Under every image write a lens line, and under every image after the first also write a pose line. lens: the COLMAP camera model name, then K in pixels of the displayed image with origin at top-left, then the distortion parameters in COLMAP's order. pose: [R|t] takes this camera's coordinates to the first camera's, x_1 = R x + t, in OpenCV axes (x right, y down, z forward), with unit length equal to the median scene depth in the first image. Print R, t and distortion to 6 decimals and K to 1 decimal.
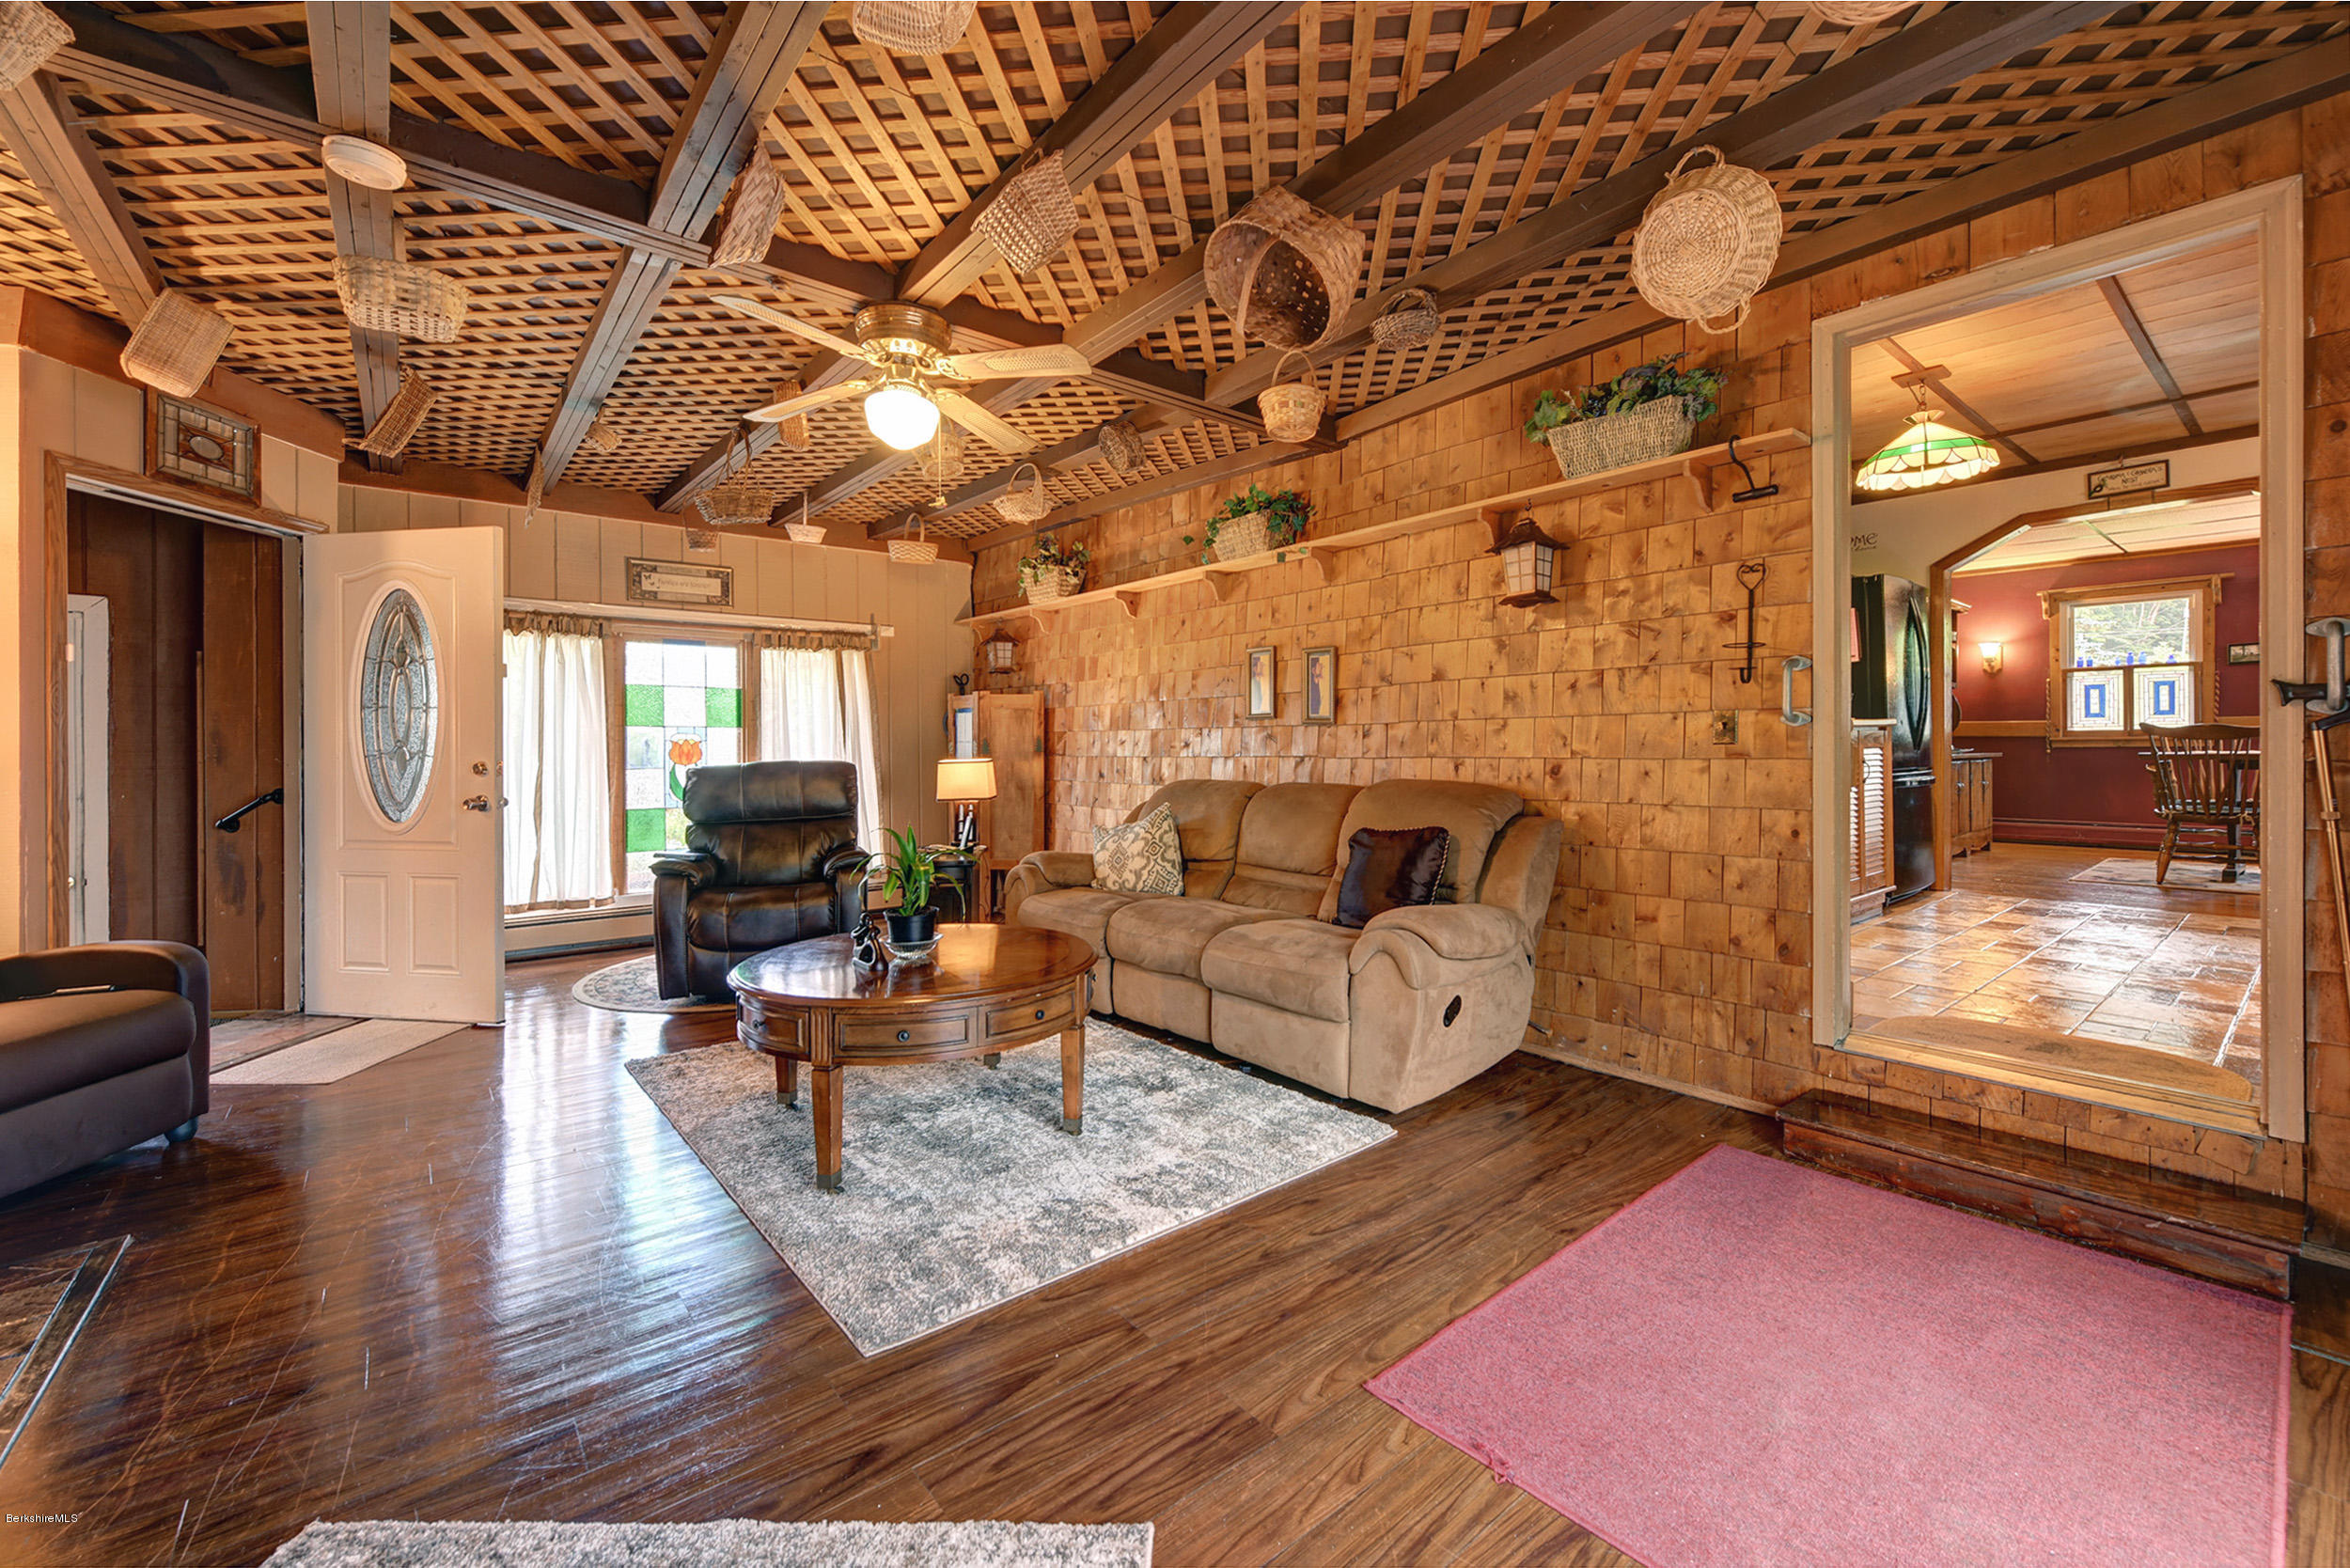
lens RADIAL K [[954.9, 0, 1178.7], [0, 954.9, 771.1], [0, 0, 1]] dist [0.003224, -0.000029]
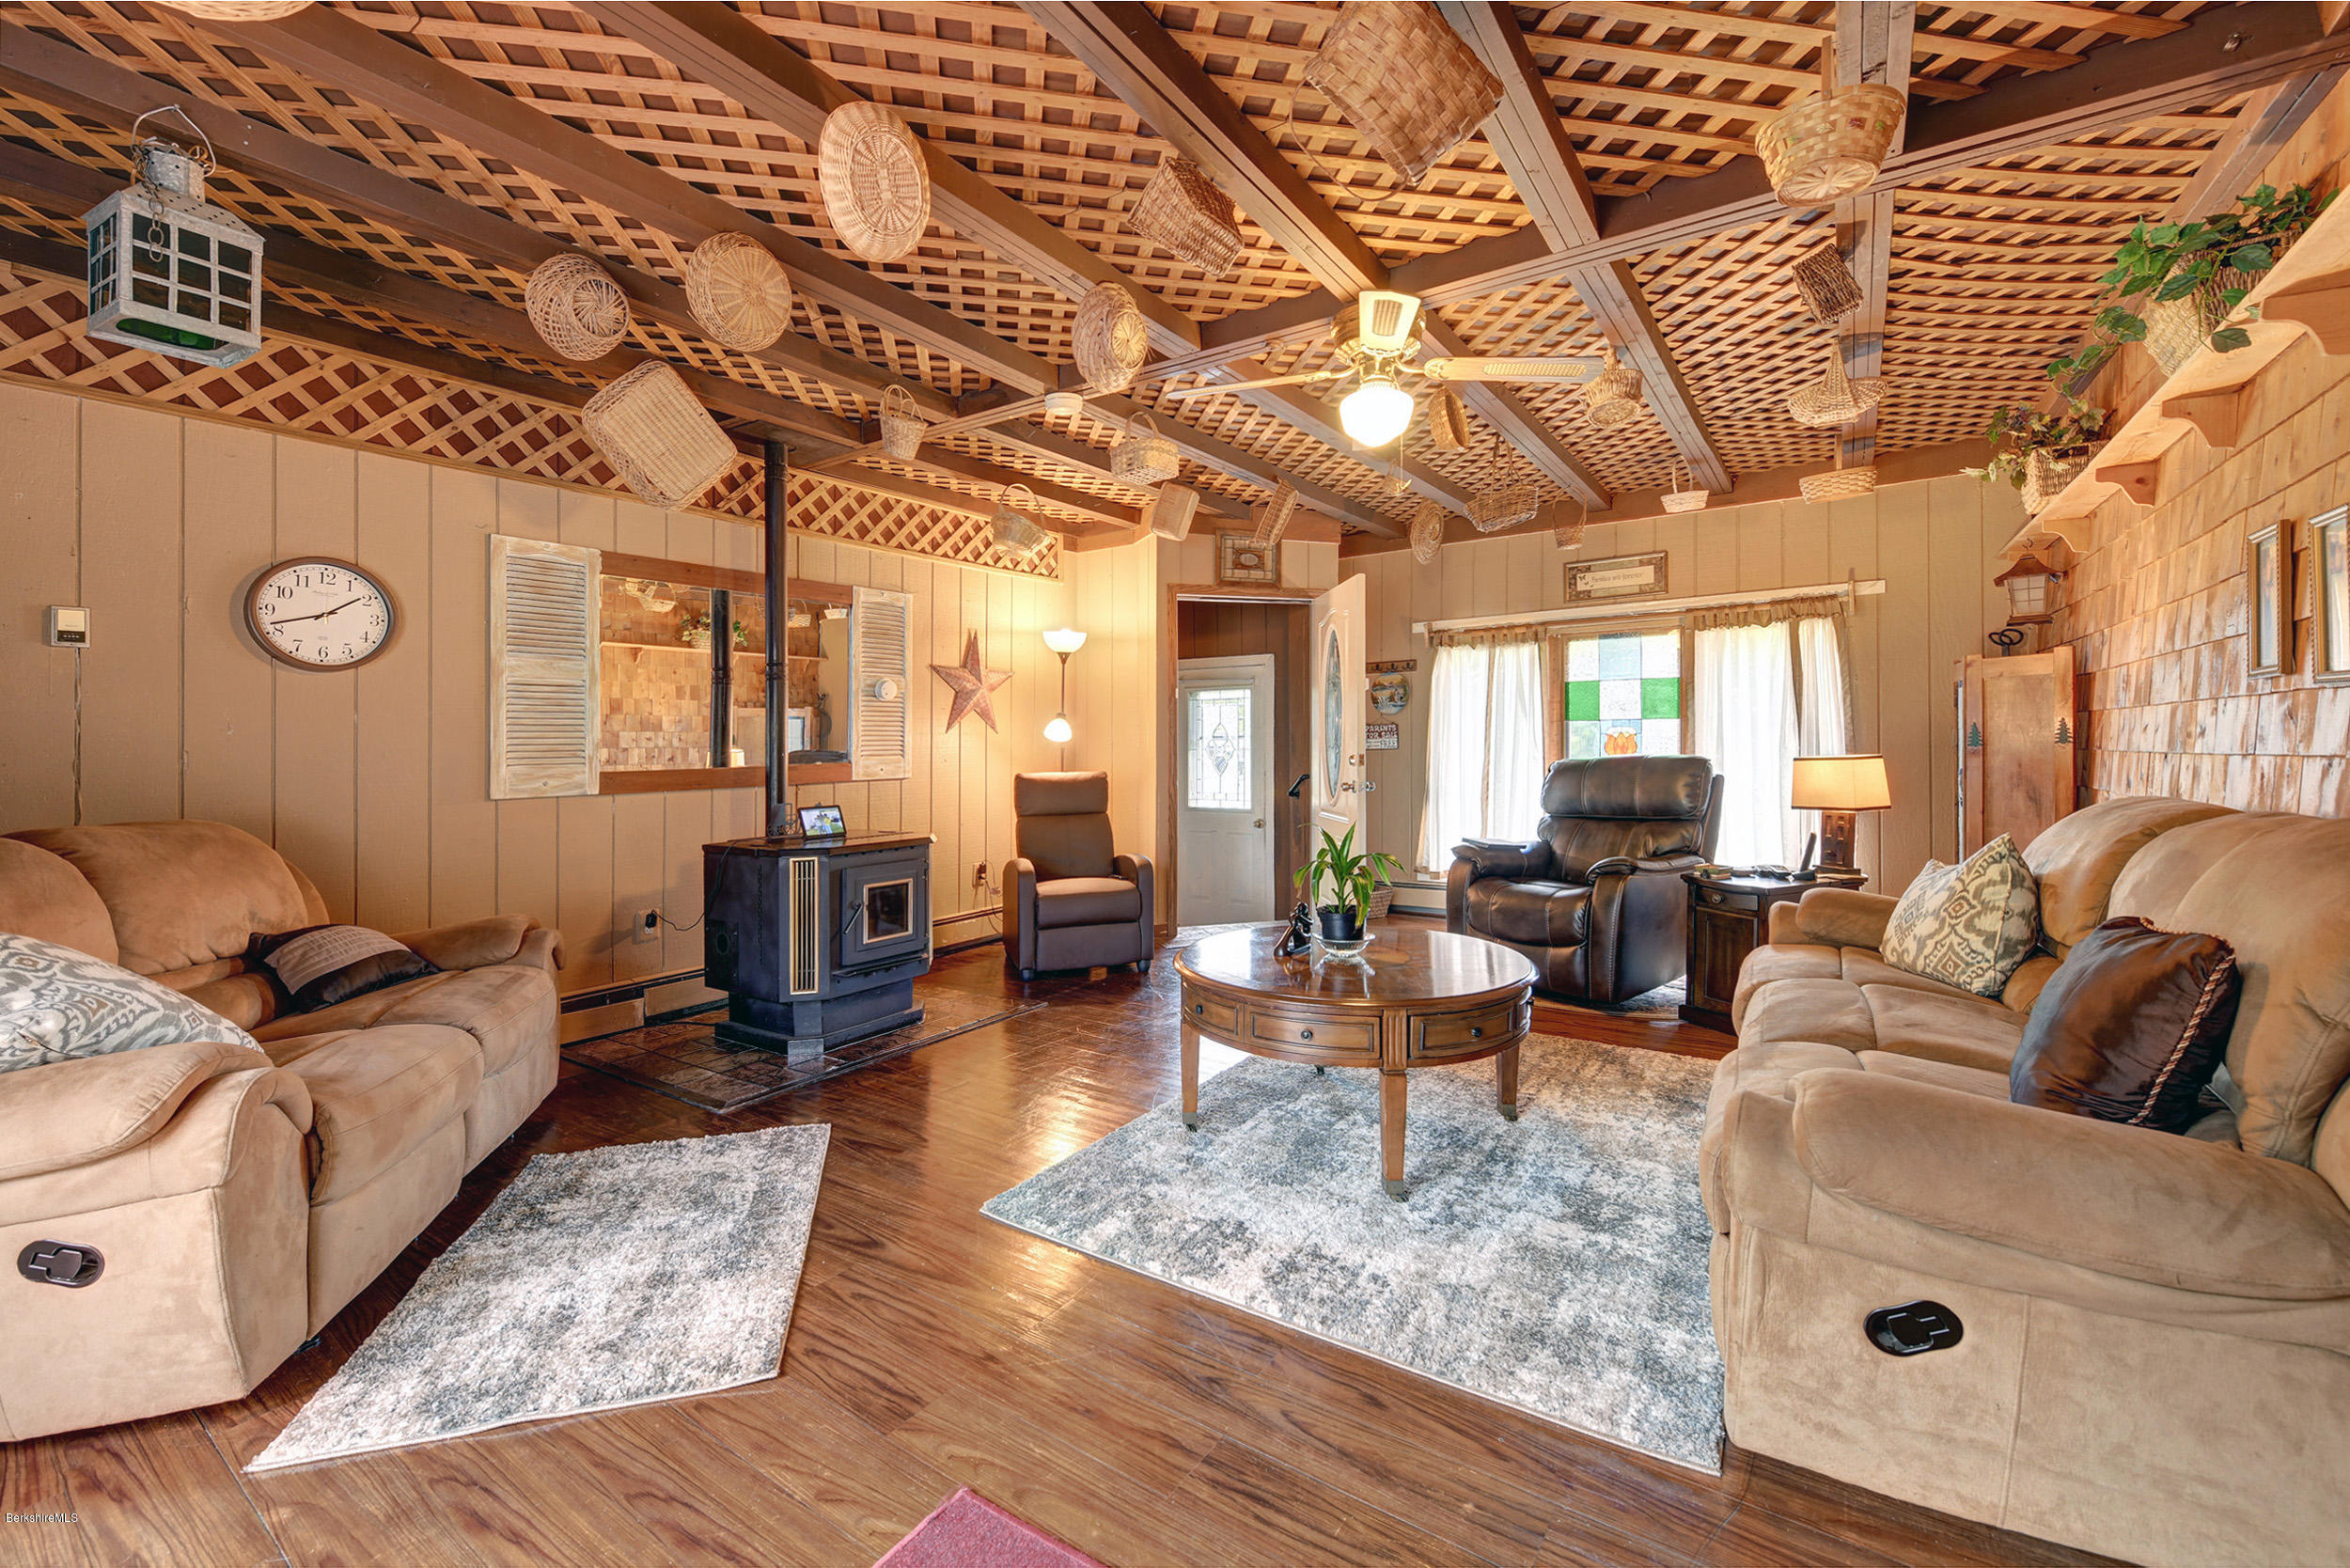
lens RADIAL K [[961.1, 0, 1175.1], [0, 961.1, 735.9], [0, 0, 1]] dist [0.007035, -0.000242]
pose [[0.281148, -0.010500, -0.959607, 0.523253], [-0.011833, 0.999826, -0.014407, -0.014819], [0.959592, 0.015405, 0.280974, 0.441931]]
